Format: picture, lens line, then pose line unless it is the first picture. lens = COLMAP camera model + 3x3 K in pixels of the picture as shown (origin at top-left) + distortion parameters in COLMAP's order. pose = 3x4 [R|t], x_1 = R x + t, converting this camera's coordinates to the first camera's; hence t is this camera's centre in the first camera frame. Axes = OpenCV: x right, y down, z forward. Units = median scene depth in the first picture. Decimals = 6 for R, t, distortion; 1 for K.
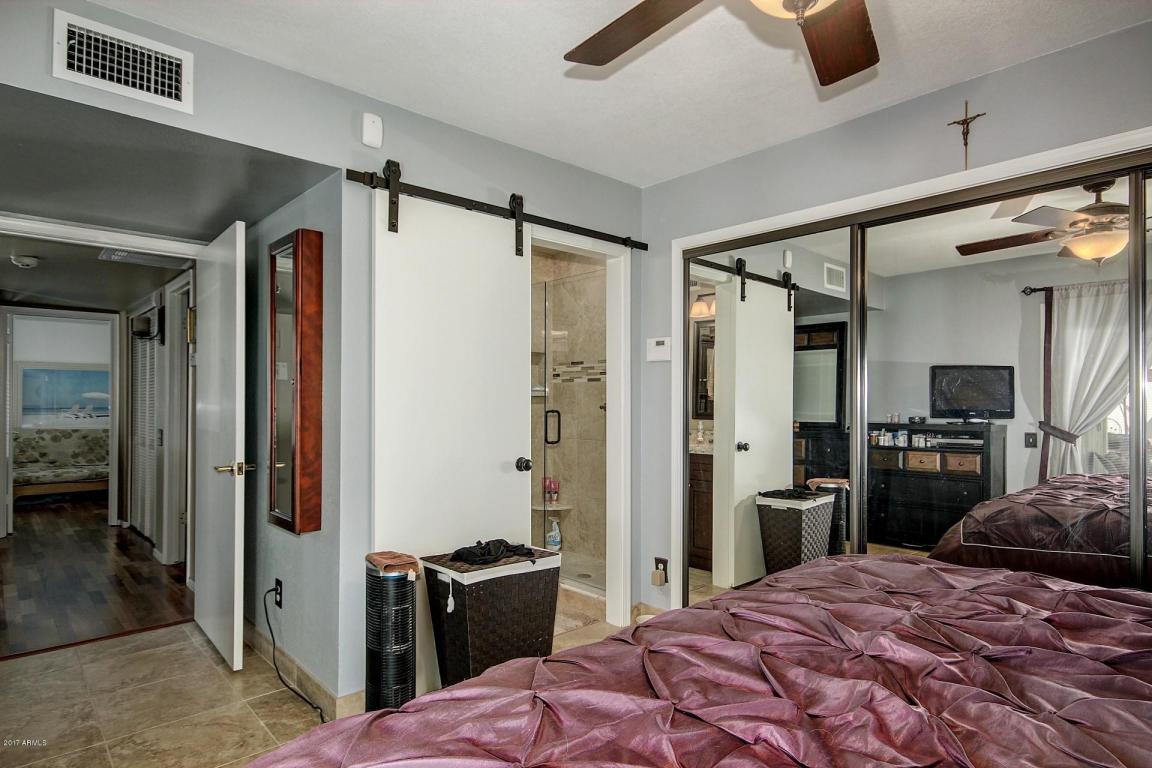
lens RADIAL K [[653.6, 0, 575.6], [0, 653.6, 389.4], [0, 0, 1]] dist [0.012464, 0.004315]
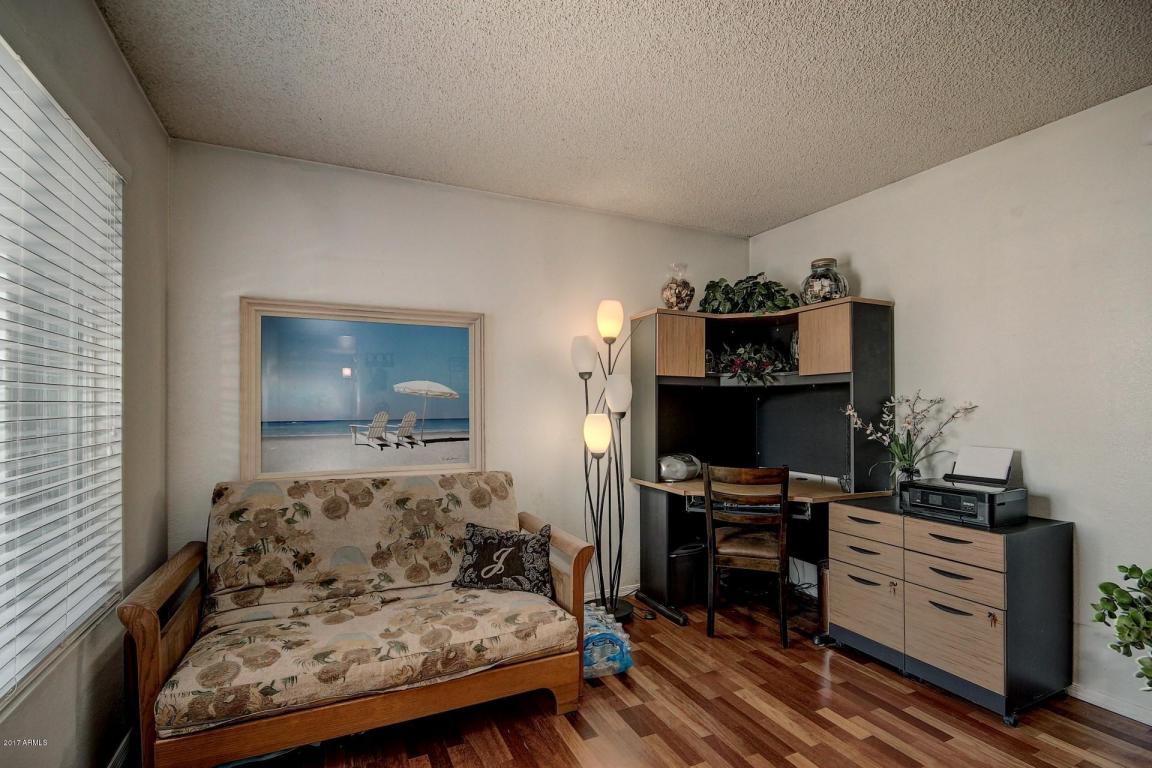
lens RADIAL K [[550.4, 0, 576.8], [0, 550.4, 392.3], [0, 0, 1]] dist [-0.004070, -0.003300]
pose [[0.955674, -0.013754, -0.294106, -0.573865], [0.013272, 0.999905, -0.003635, 0.014612], [0.294129, -0.000430, 0.955766, 0.753244]]
